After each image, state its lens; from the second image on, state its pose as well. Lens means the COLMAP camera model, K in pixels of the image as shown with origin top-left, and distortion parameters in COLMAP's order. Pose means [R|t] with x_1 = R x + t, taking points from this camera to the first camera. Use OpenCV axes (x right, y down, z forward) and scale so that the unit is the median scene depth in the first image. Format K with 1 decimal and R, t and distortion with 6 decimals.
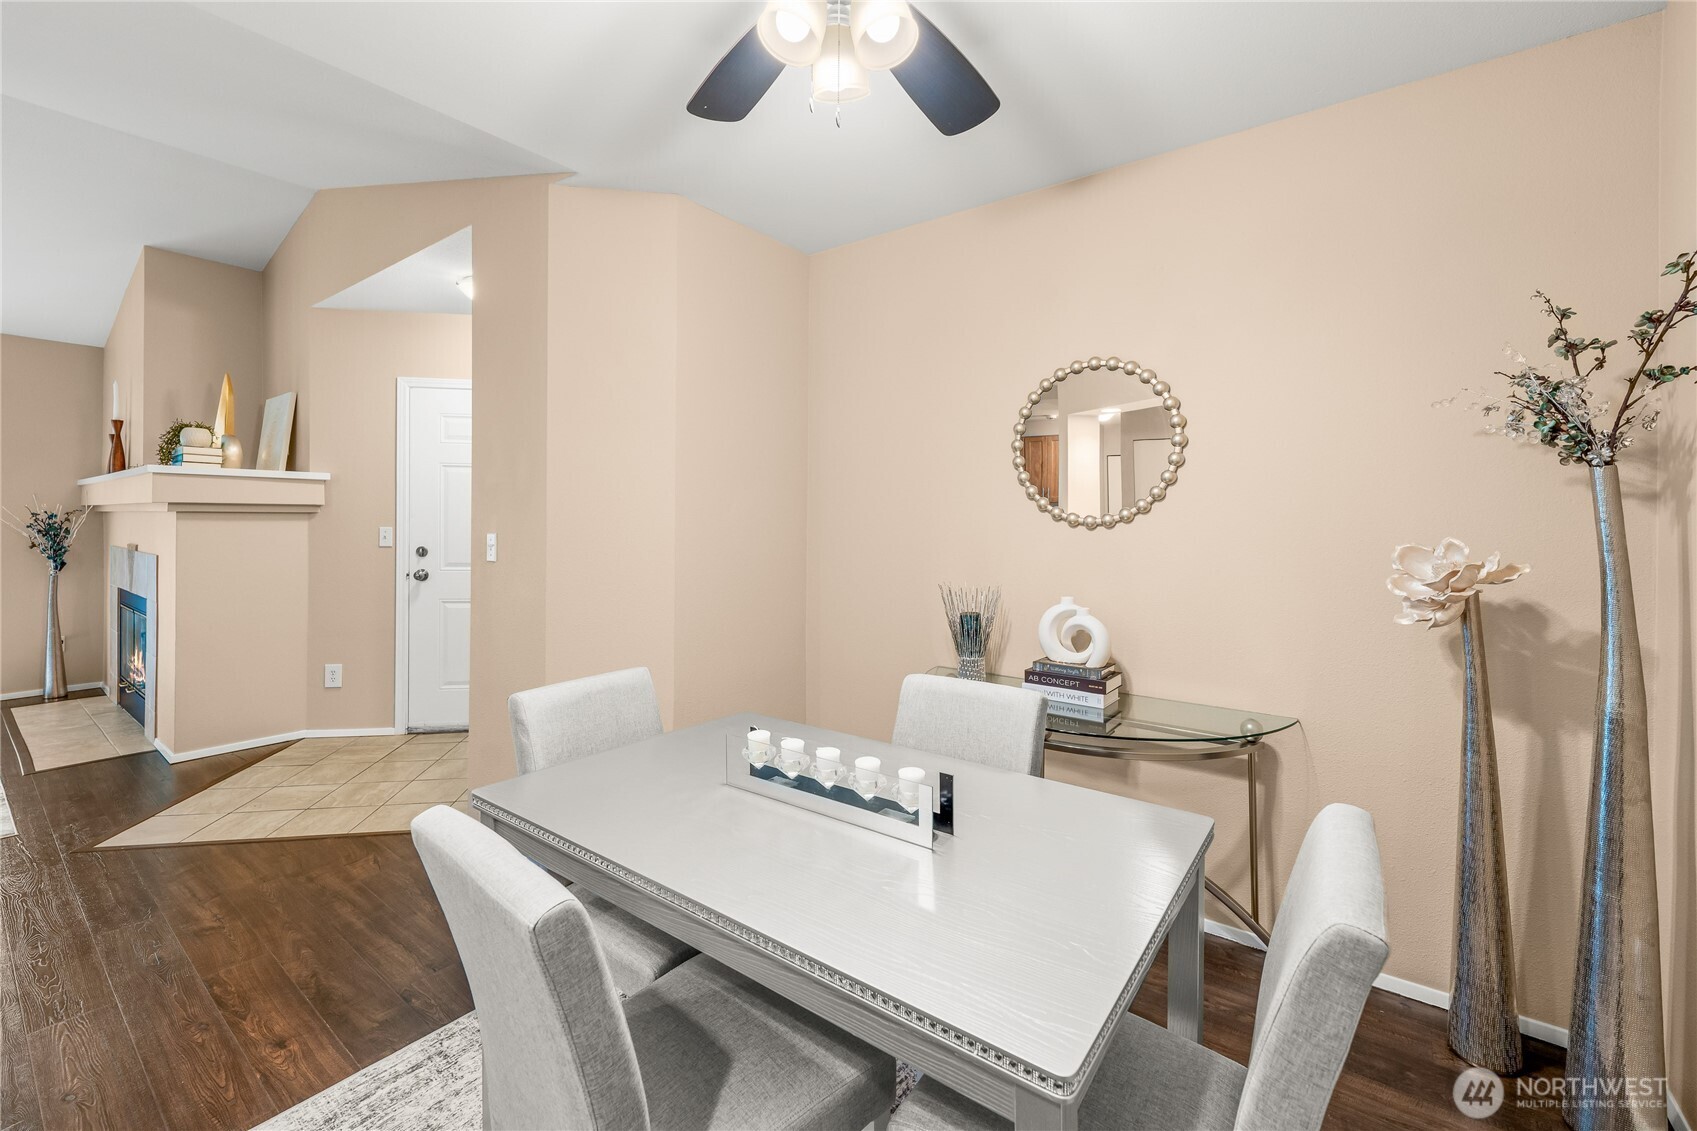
lens RADIAL K [[702.0, 0, 845.9], [0, 702.0, 514.3], [0, 0, 1]] dist [-0.000665, -0.000517]
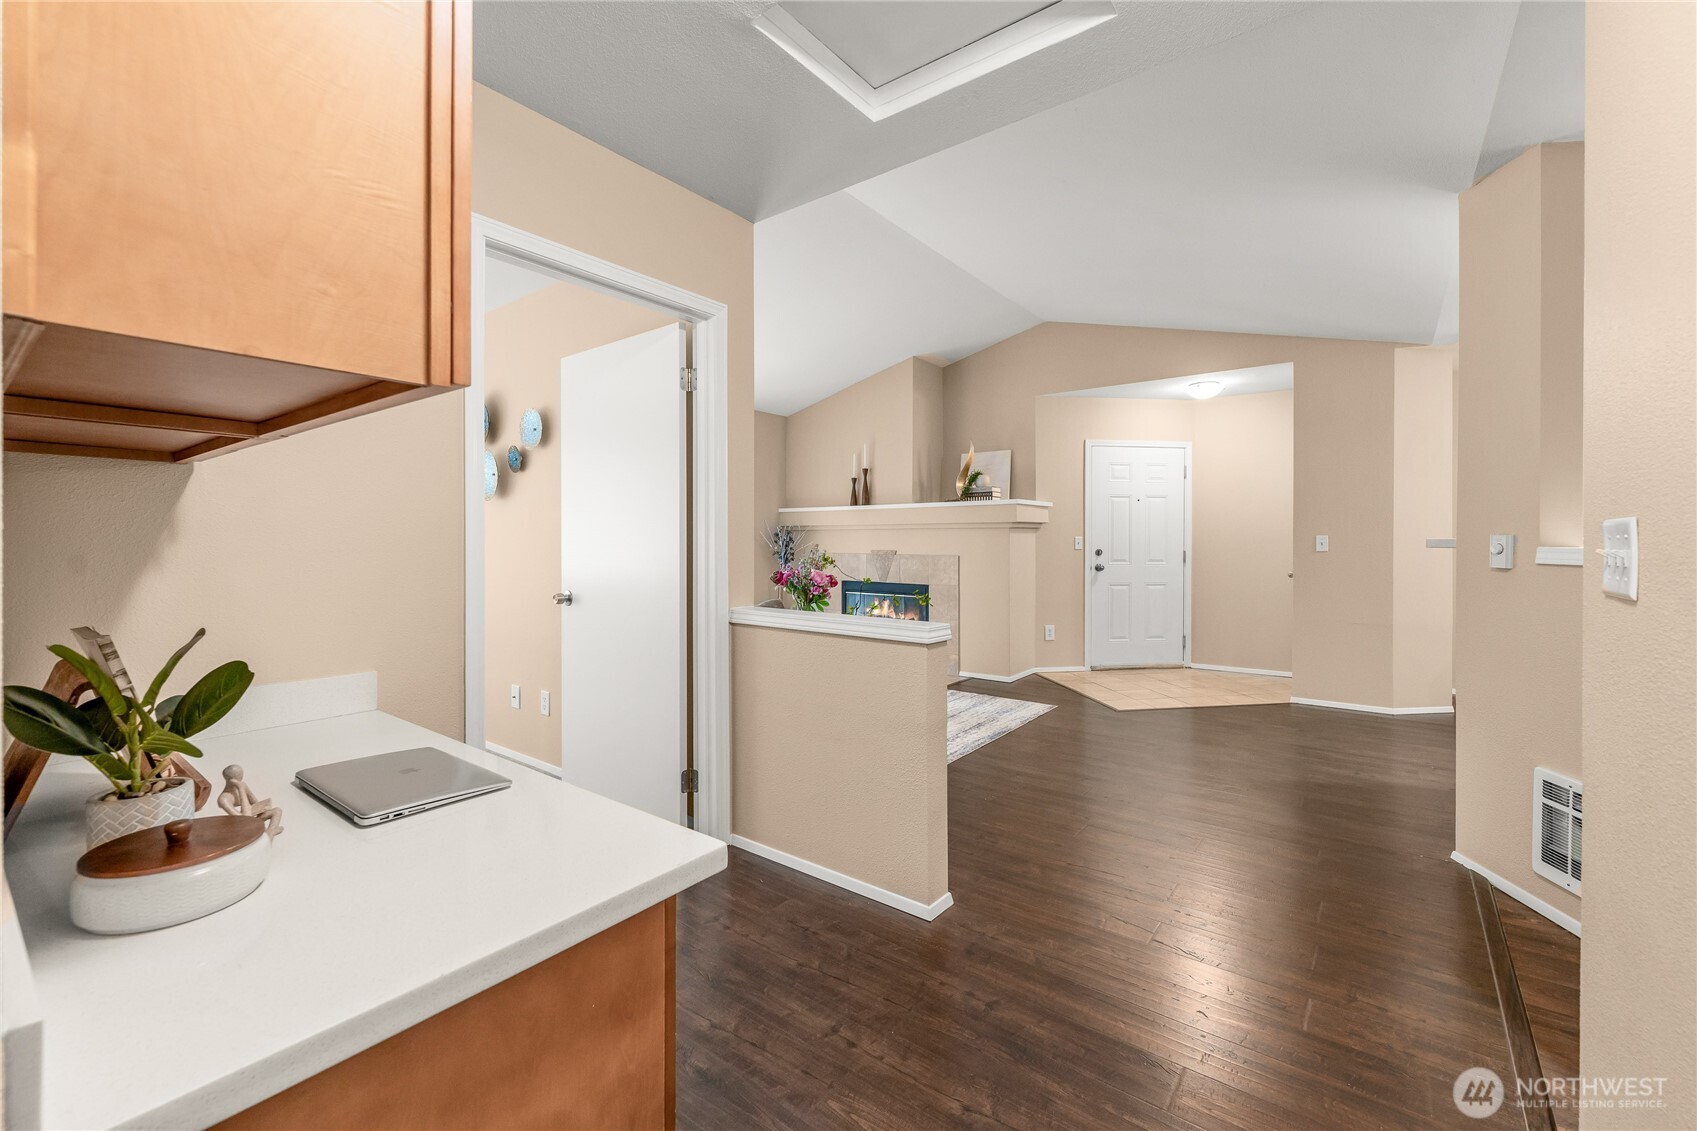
lens RADIAL K [[702.0, 0, 833.0], [0, 702.0, 543.6], [0, 0, 1]] dist [-0.000665, -0.000517]
pose [[0.999950, -0.009959, 0.000433, -1.194165], [0.009954, 0.999896, 0.010461, 0.011758], [-0.000537, -0.010456, 0.999945, -0.546105]]
